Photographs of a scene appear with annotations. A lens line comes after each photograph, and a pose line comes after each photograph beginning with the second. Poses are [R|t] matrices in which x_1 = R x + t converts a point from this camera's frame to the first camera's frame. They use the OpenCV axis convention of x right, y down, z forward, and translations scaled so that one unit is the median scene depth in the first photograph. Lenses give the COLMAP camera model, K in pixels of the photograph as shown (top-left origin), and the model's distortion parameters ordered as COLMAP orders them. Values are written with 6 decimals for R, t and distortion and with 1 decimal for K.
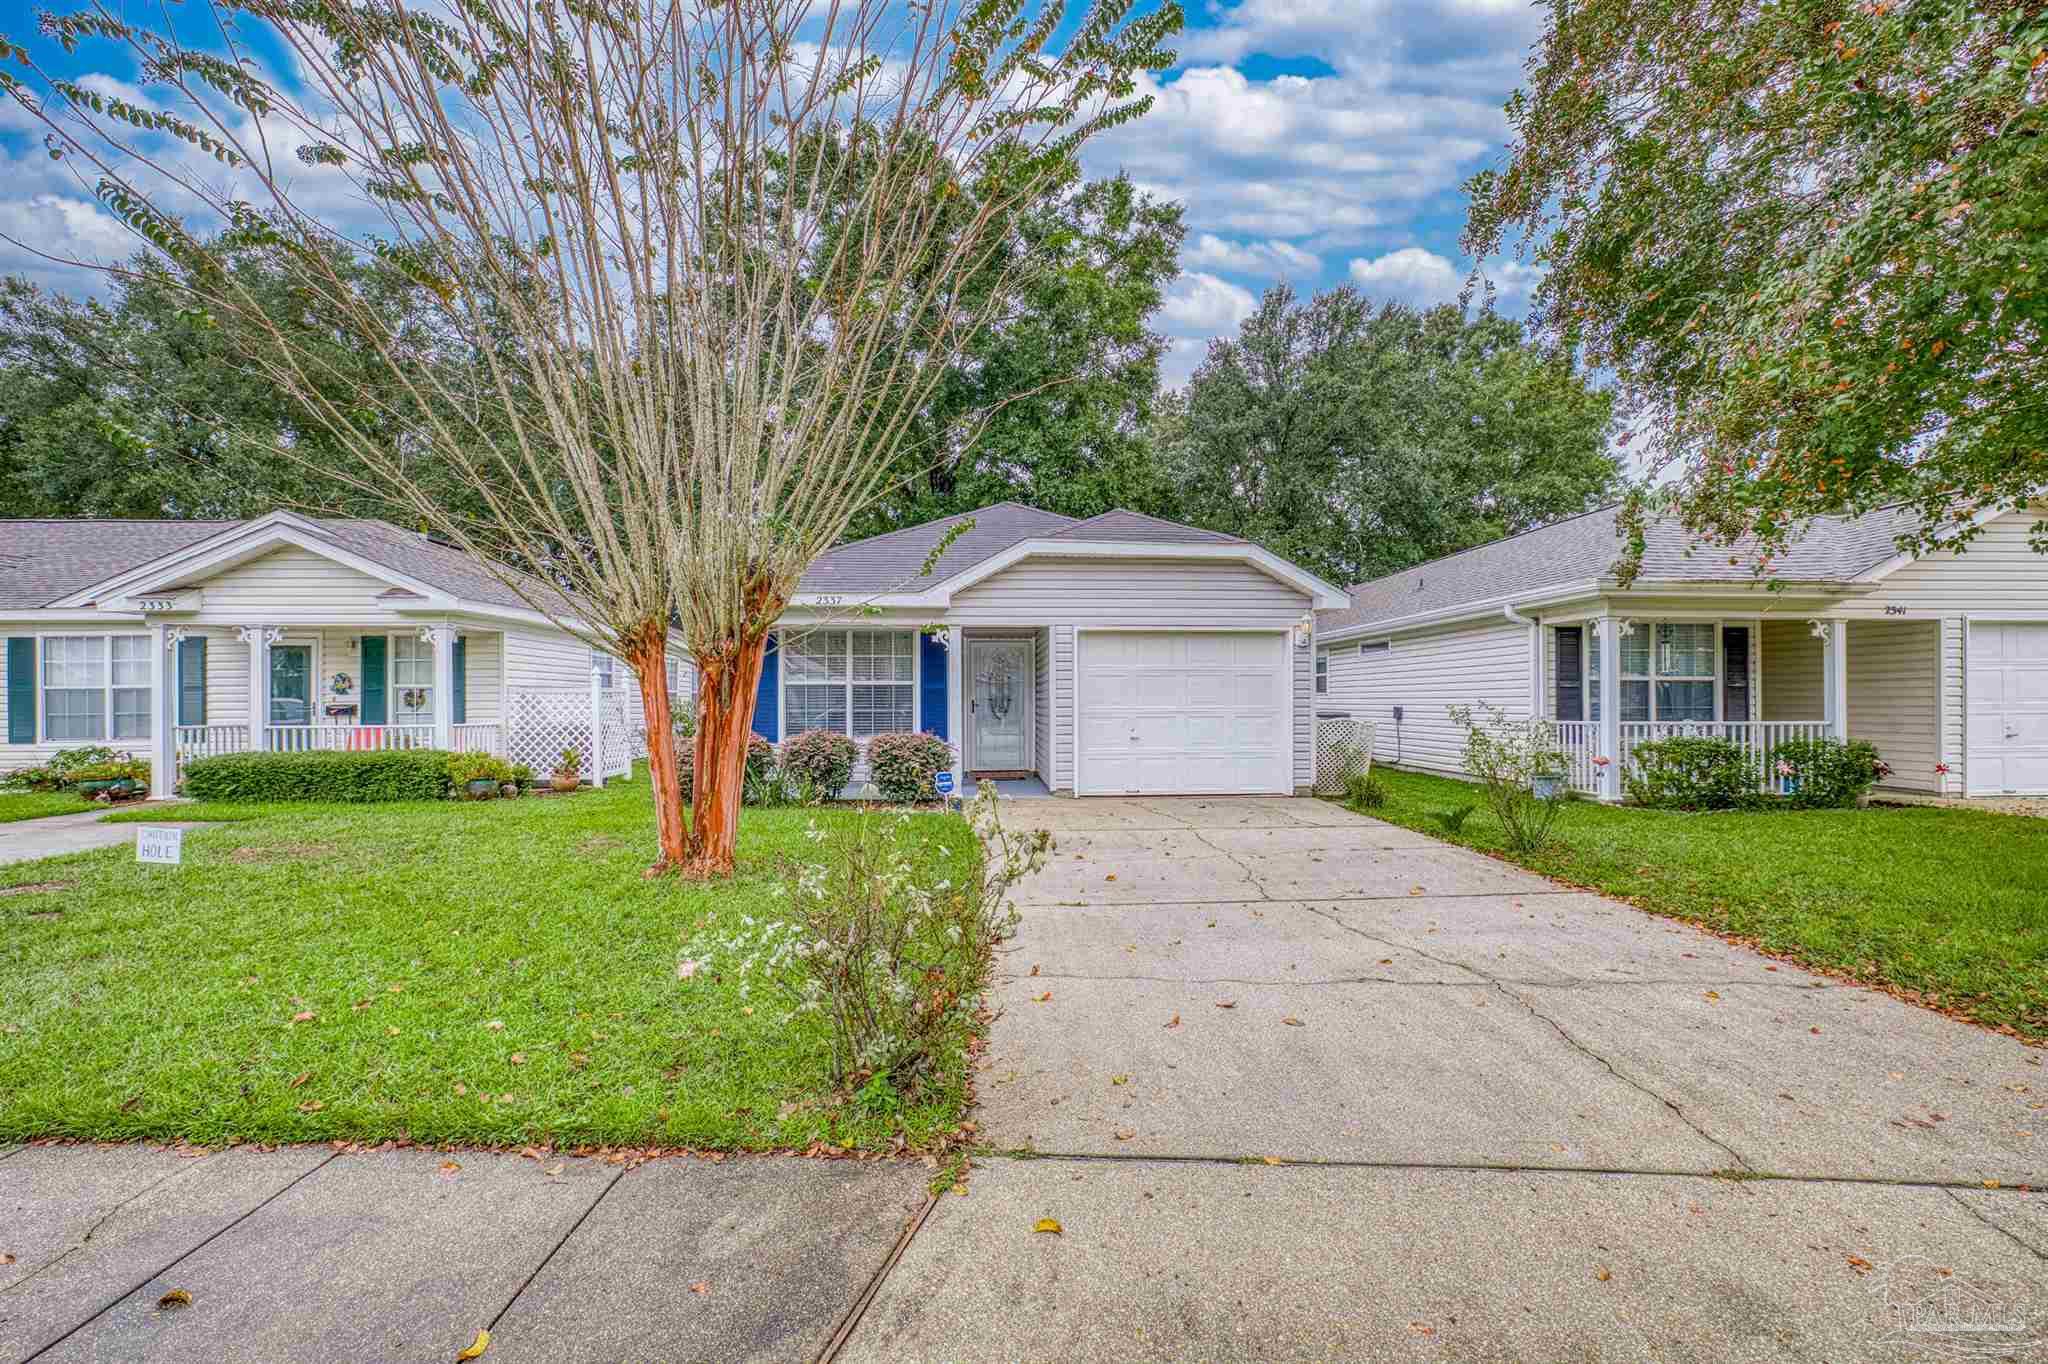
lens RADIAL K [[871.0, 0, 1024.6], [0, 871.0, 686.5], [0, 0, 1]] dist [-0.003600, 0.000836]
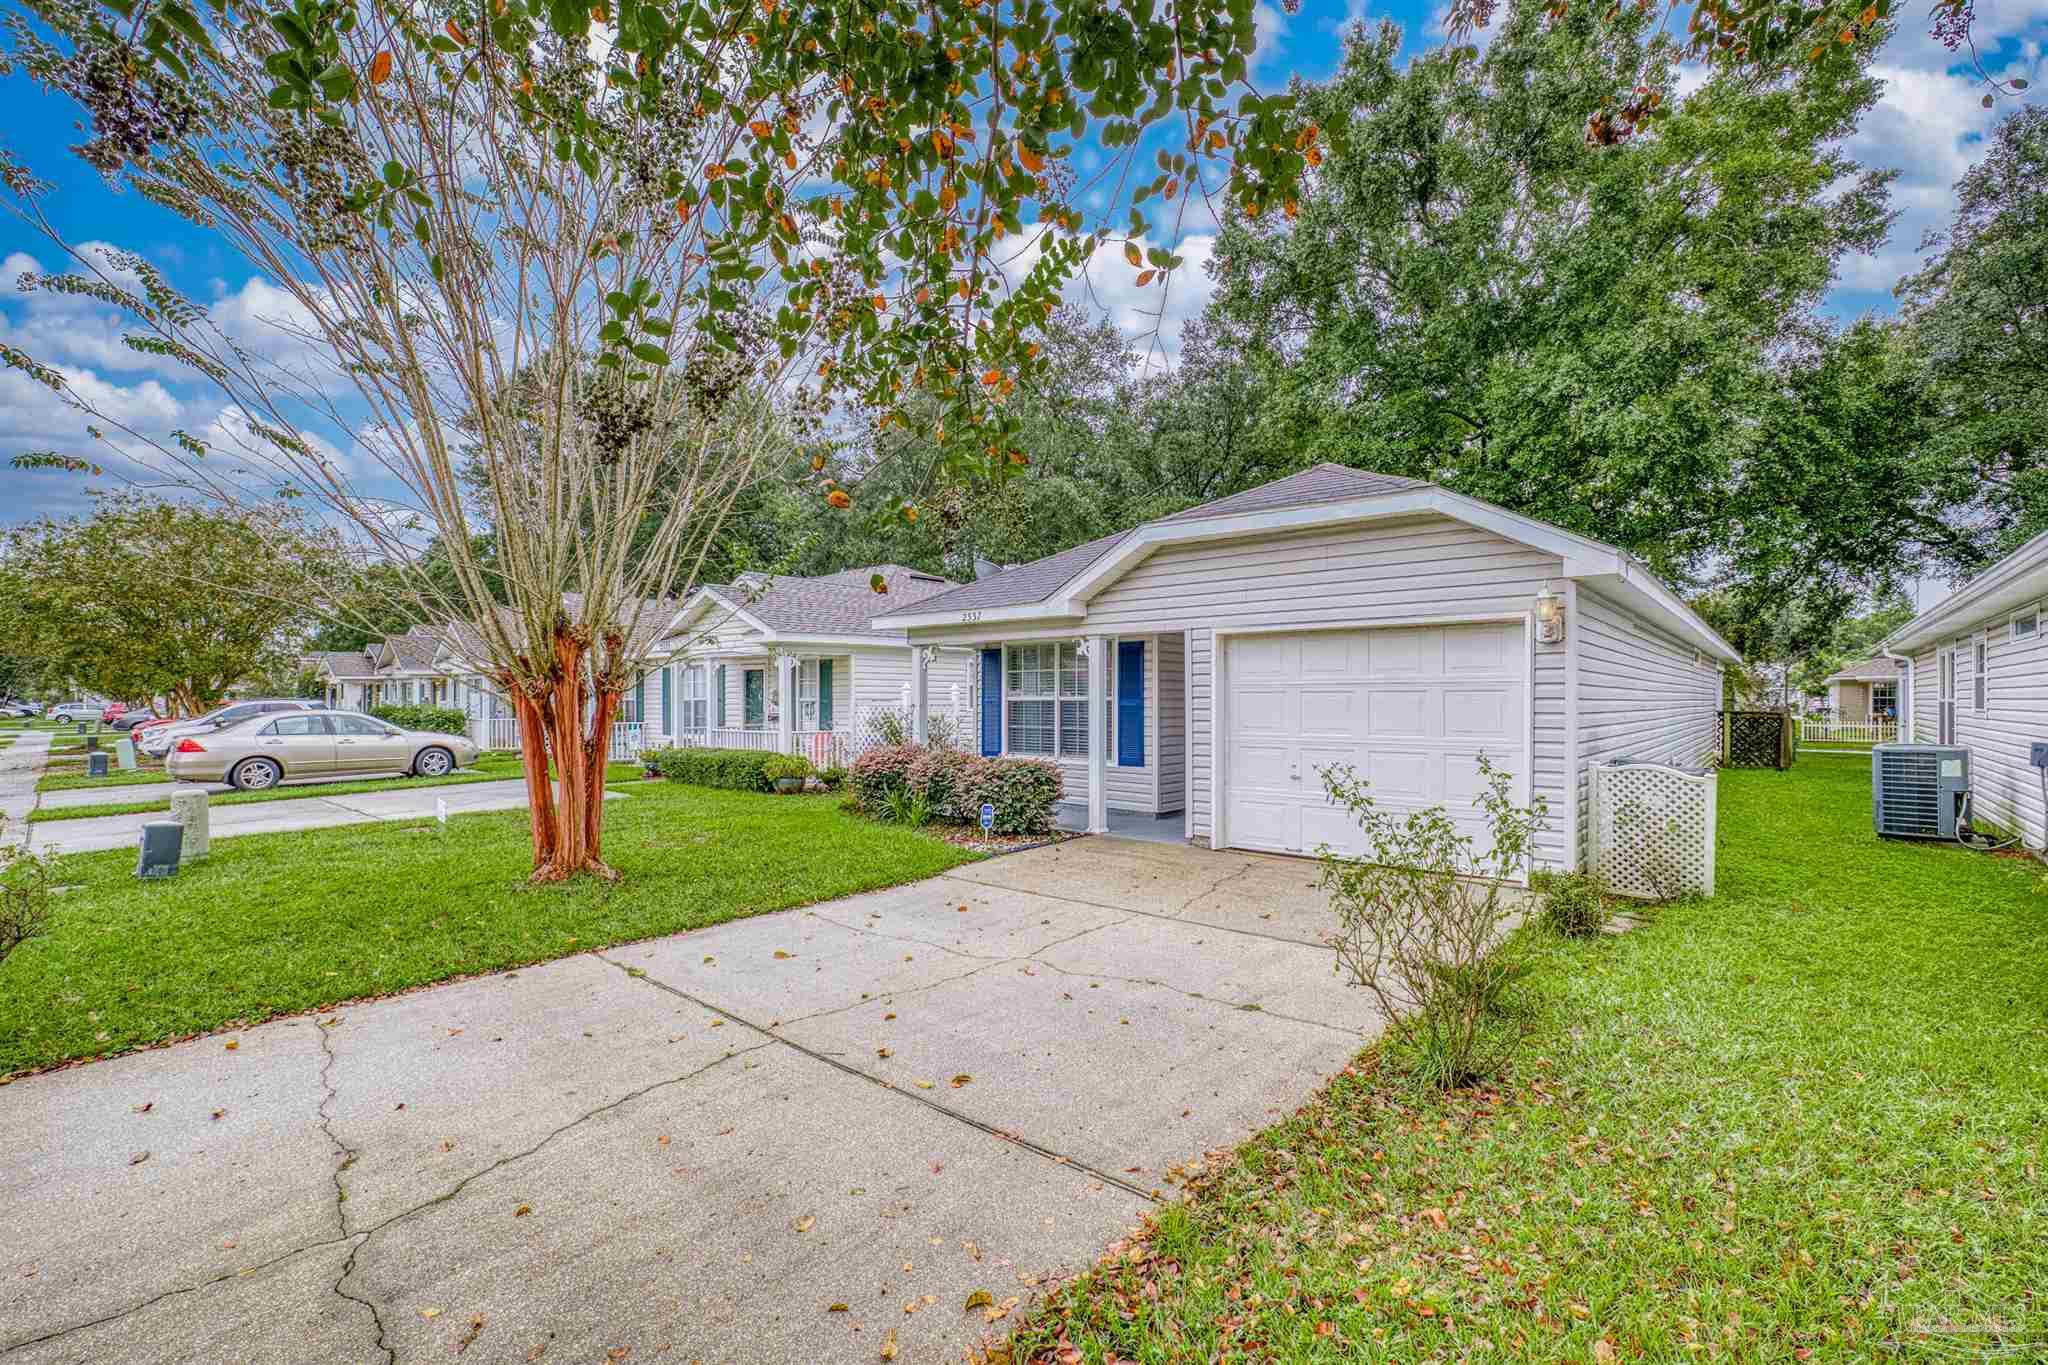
lens RADIAL K [[871.0, 0, 1032.9], [0, 871.0, 684.2], [0, 0, 1]] dist [-0.003600, 0.000836]
pose [[0.709105, -0.008207, -0.705055, 0.491539], [0.009944, 0.999949, -0.001639, -0.020207], [0.705033, -0.005849, 0.709150, 0.330159]]
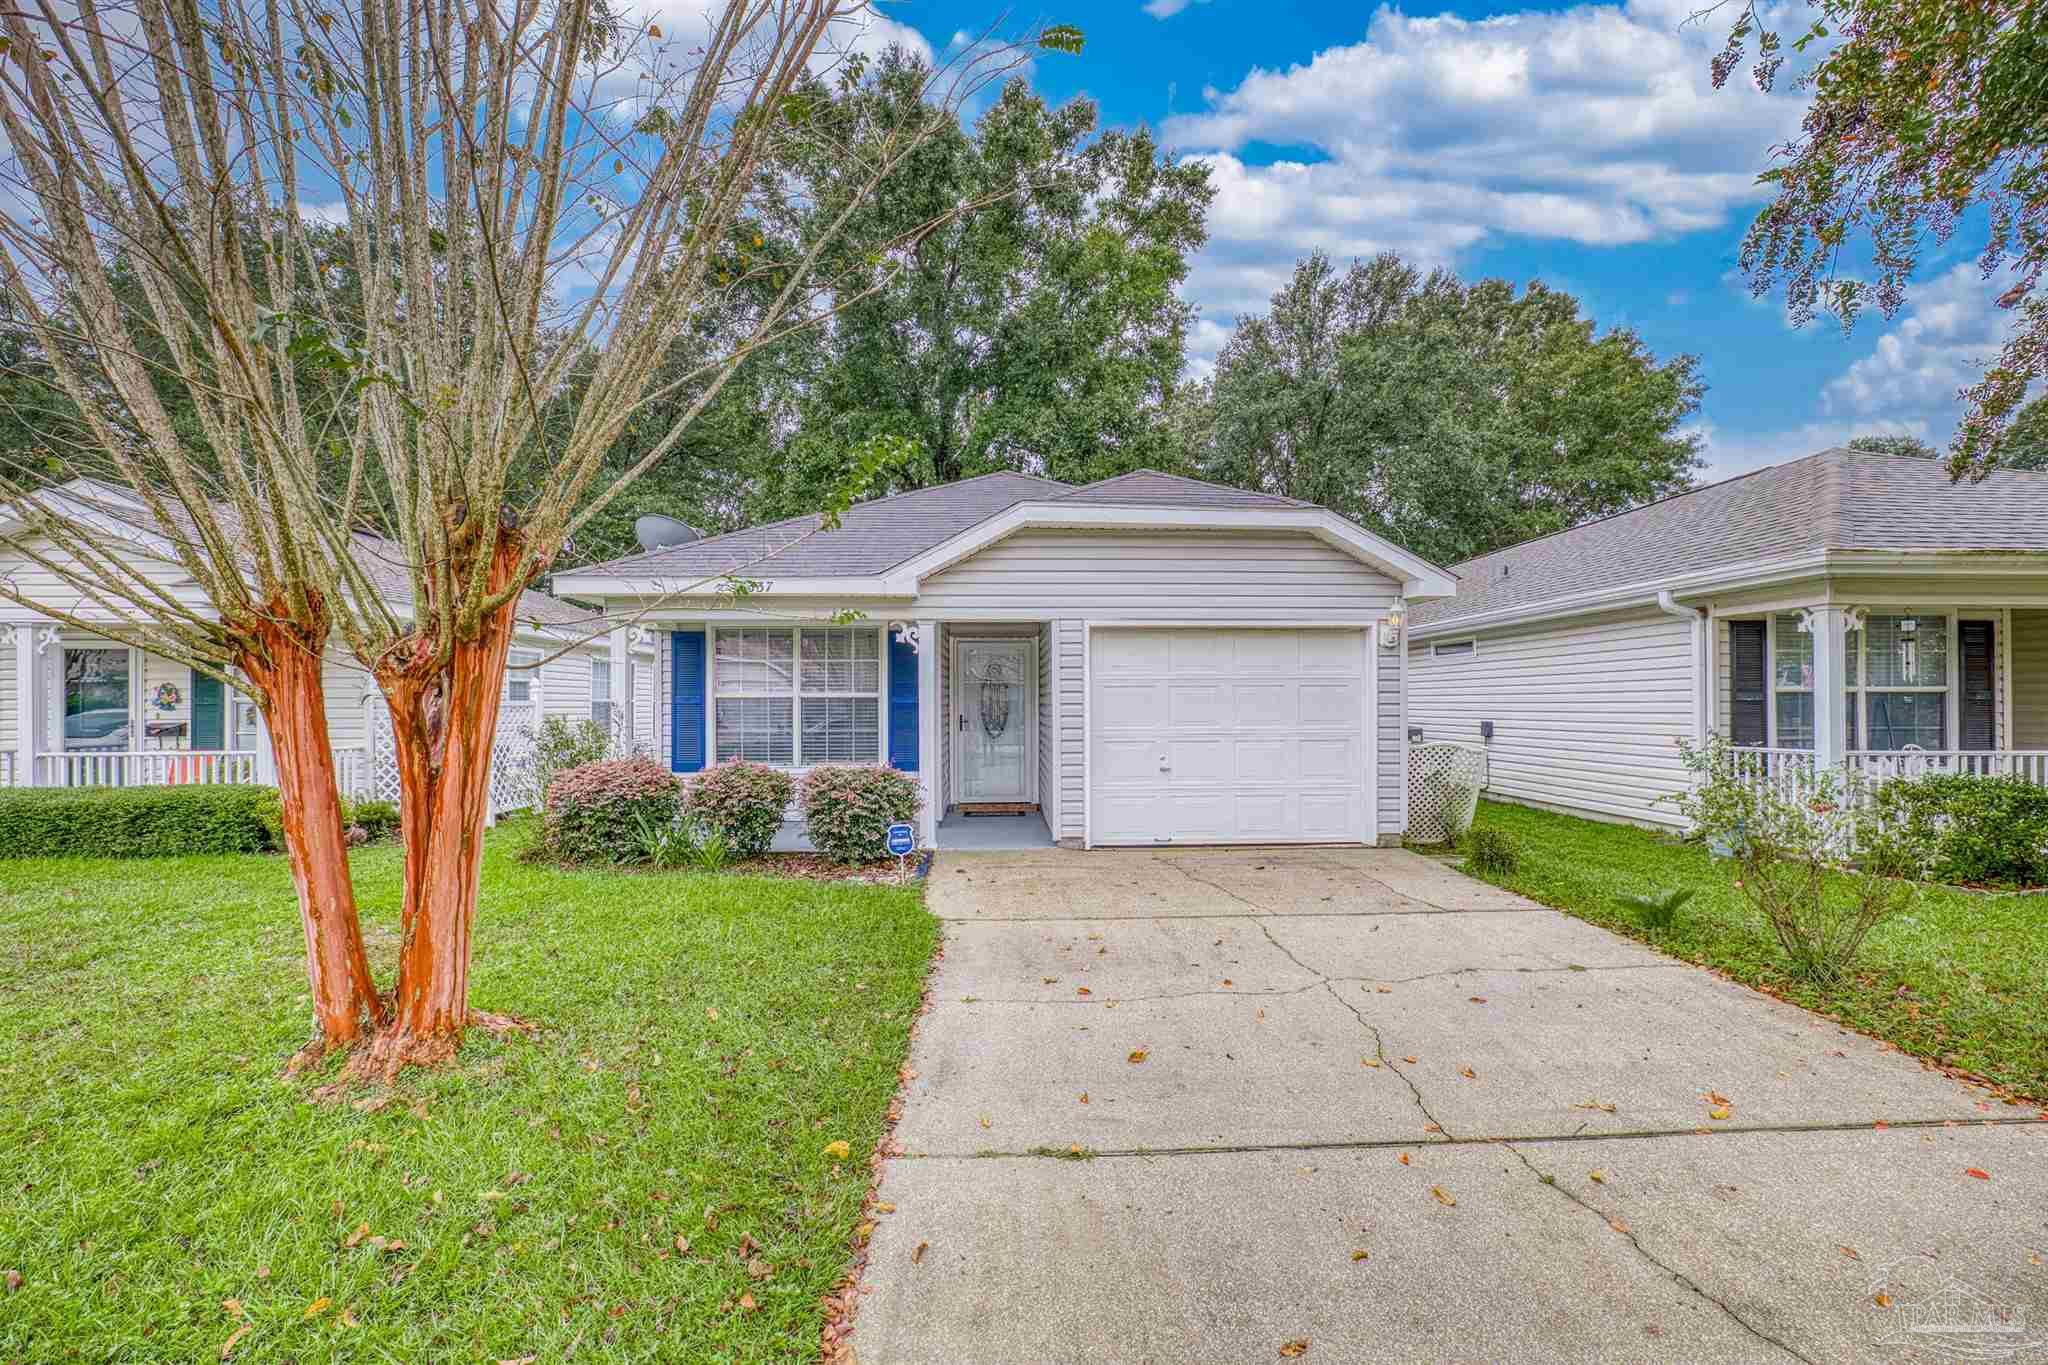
lens RADIAL K [[871.0, 0, 1017.5], [0, 871.0, 689.2], [0, 0, 1]] dist [-0.003600, 0.000836]
pose [[0.999511, -0.001046, -0.031253, 0.022552], [0.001087, 0.999999, 0.001302, -0.011081], [0.031251, -0.001336, 0.999511, 0.243727]]
